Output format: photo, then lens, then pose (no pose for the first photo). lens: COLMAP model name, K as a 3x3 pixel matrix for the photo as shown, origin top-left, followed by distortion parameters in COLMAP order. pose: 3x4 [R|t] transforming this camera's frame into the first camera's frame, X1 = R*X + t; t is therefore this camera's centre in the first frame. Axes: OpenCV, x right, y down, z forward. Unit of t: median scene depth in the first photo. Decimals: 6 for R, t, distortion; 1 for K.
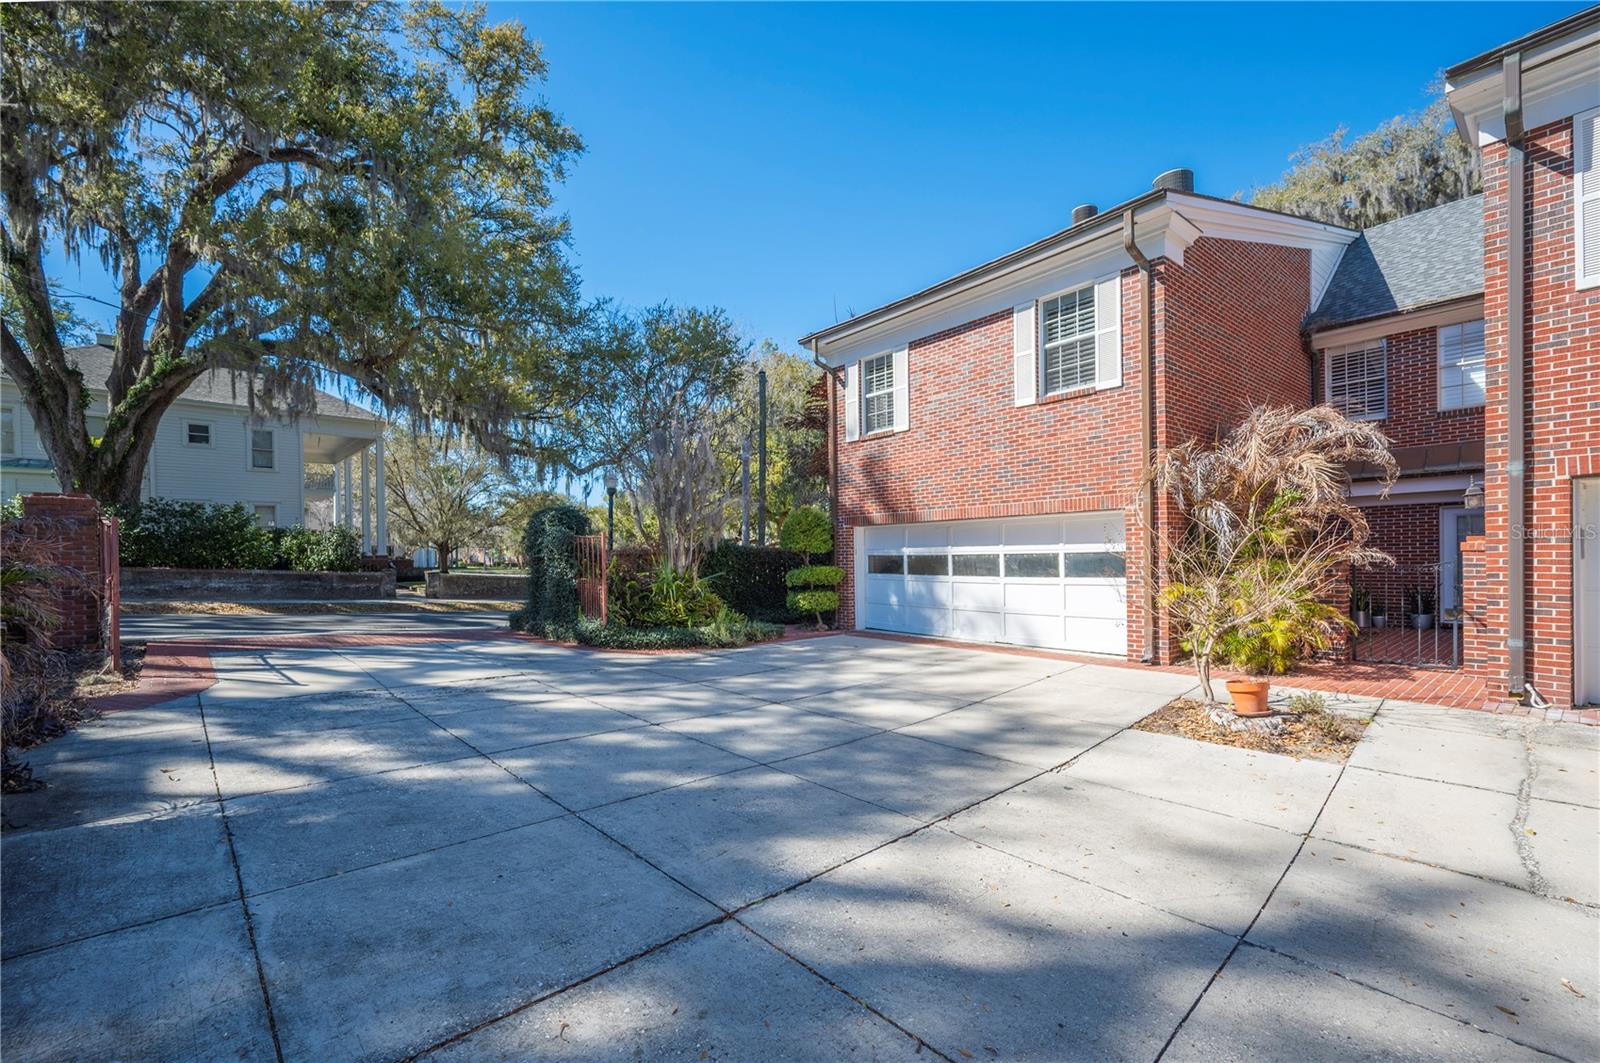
lens RADIAL K [[637.9, 0, 806.7], [0, 637.9, 536.7], [0, 0, 1]] dist [-0.000769, -0.000104]
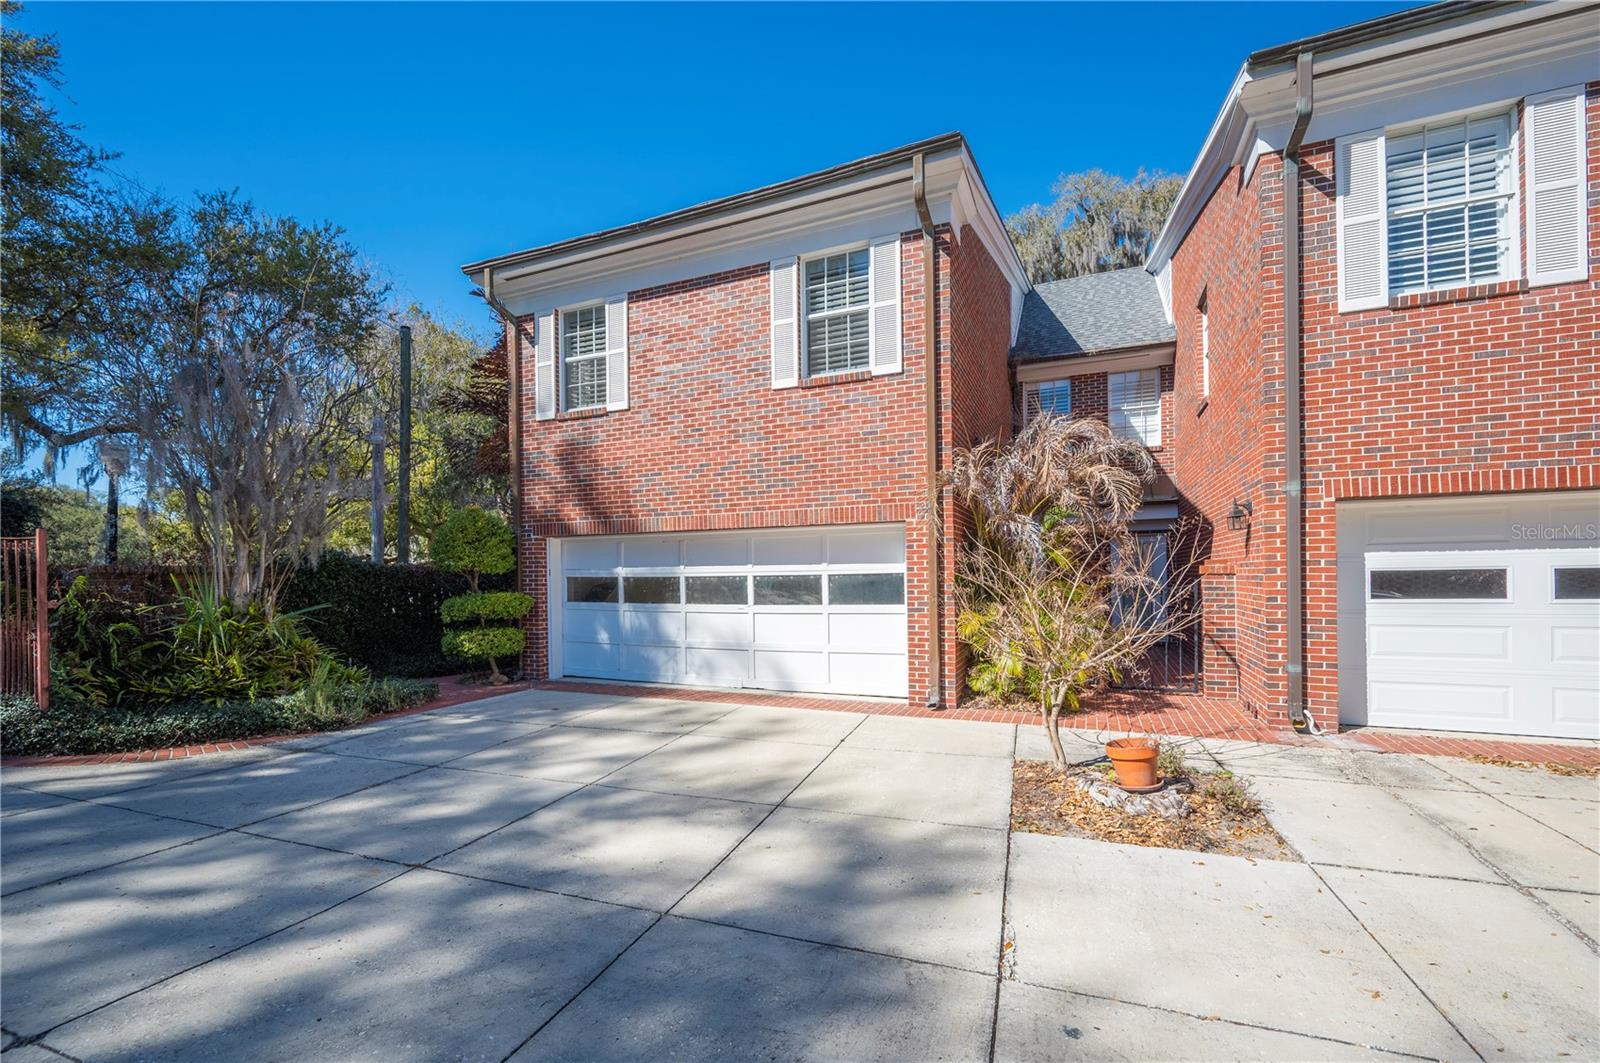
lens RADIAL K [[666.2, 0, 796.0], [0, 666.2, 575.5], [0, 0, 1]] dist [-0.001331, -0.000231]
pose [[0.897267, 0.004926, 0.441461, -0.007598], [-0.015421, 0.999677, 0.020188, 0.009726], [-0.441219, -0.024922, 0.897053, 0.250926]]
